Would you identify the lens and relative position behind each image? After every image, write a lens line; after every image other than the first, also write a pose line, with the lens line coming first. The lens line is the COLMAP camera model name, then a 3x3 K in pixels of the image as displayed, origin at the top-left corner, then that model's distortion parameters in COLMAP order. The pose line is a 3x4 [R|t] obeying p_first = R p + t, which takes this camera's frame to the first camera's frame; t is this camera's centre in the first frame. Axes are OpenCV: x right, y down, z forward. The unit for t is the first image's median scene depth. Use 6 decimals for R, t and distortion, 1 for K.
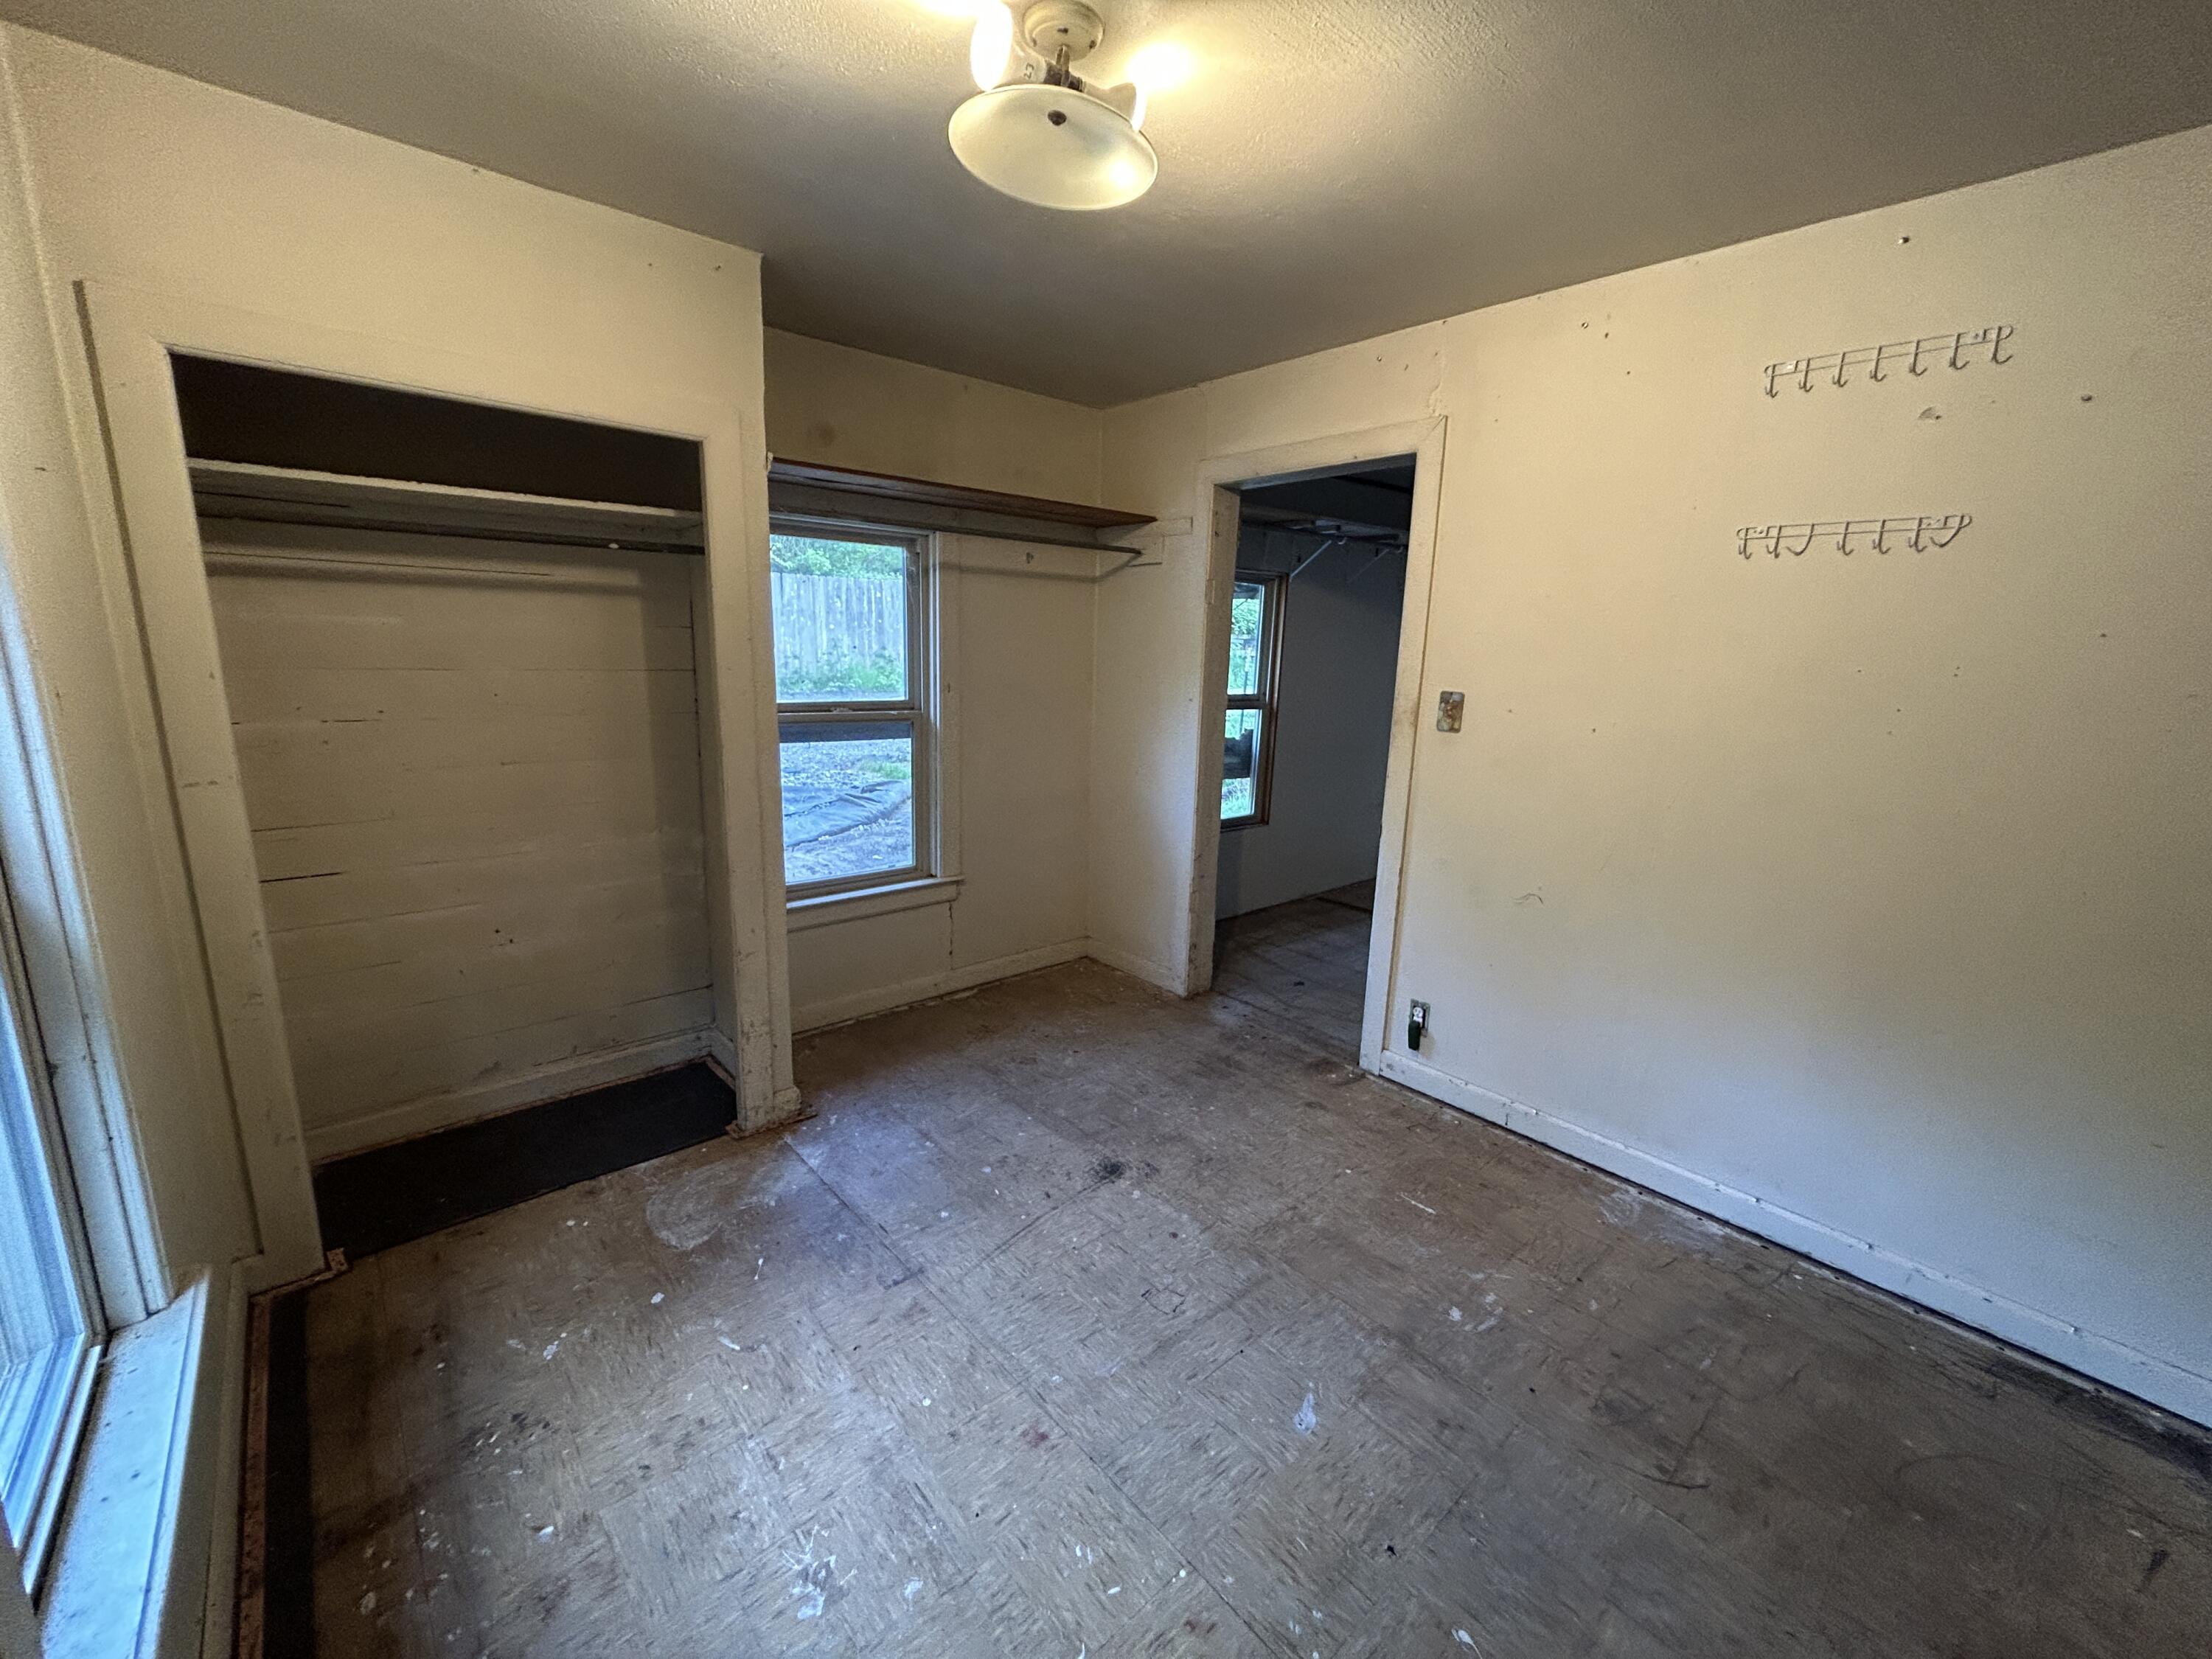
lens RADIAL K [[894.6, 0, 1105.6], [0, 894.6, 832.1], [0, 0, 1]] dist [0.001155, -0.000937]
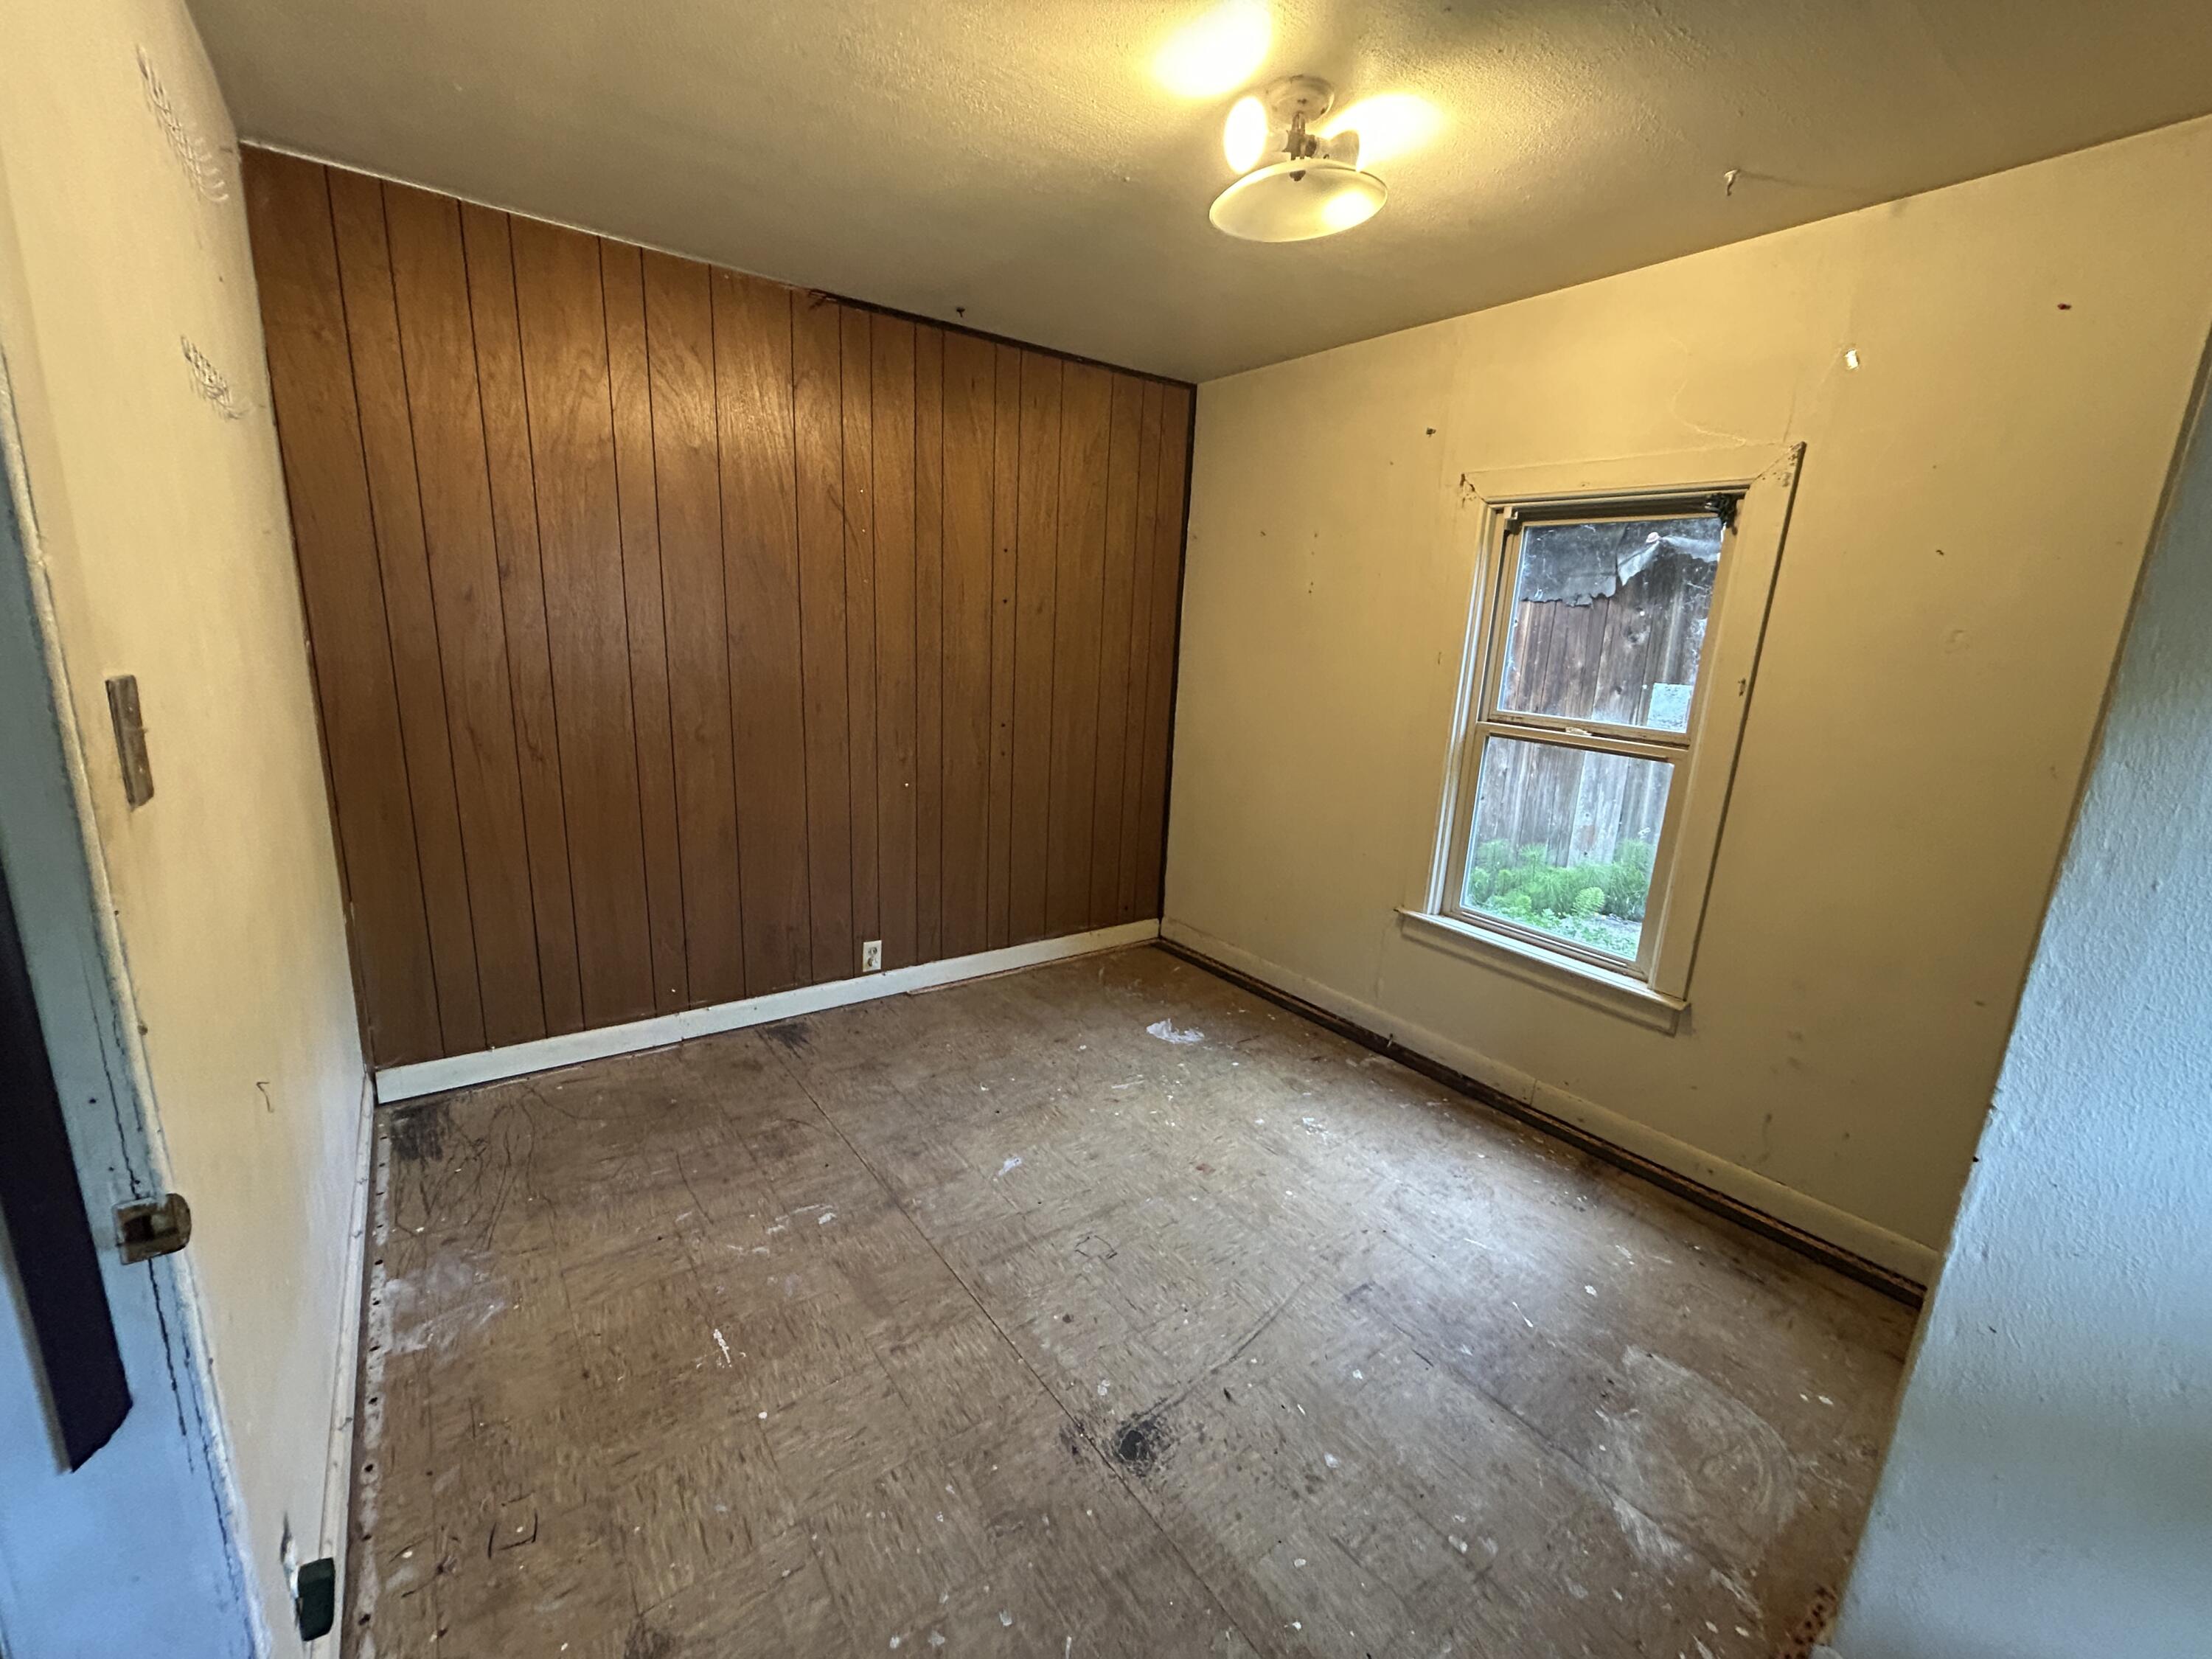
lens RADIAL K [[894.6, 0, 1105.6], [0, 894.6, 832.1], [0, 0, 1]] dist [0.001155, -0.000937]
pose [[-0.994016, -0.090840, 0.060667, 0.034048], [-0.055868, 0.900016, 0.432262, -0.344596], [-0.093868, 0.426286, -0.899705, 1.668479]]
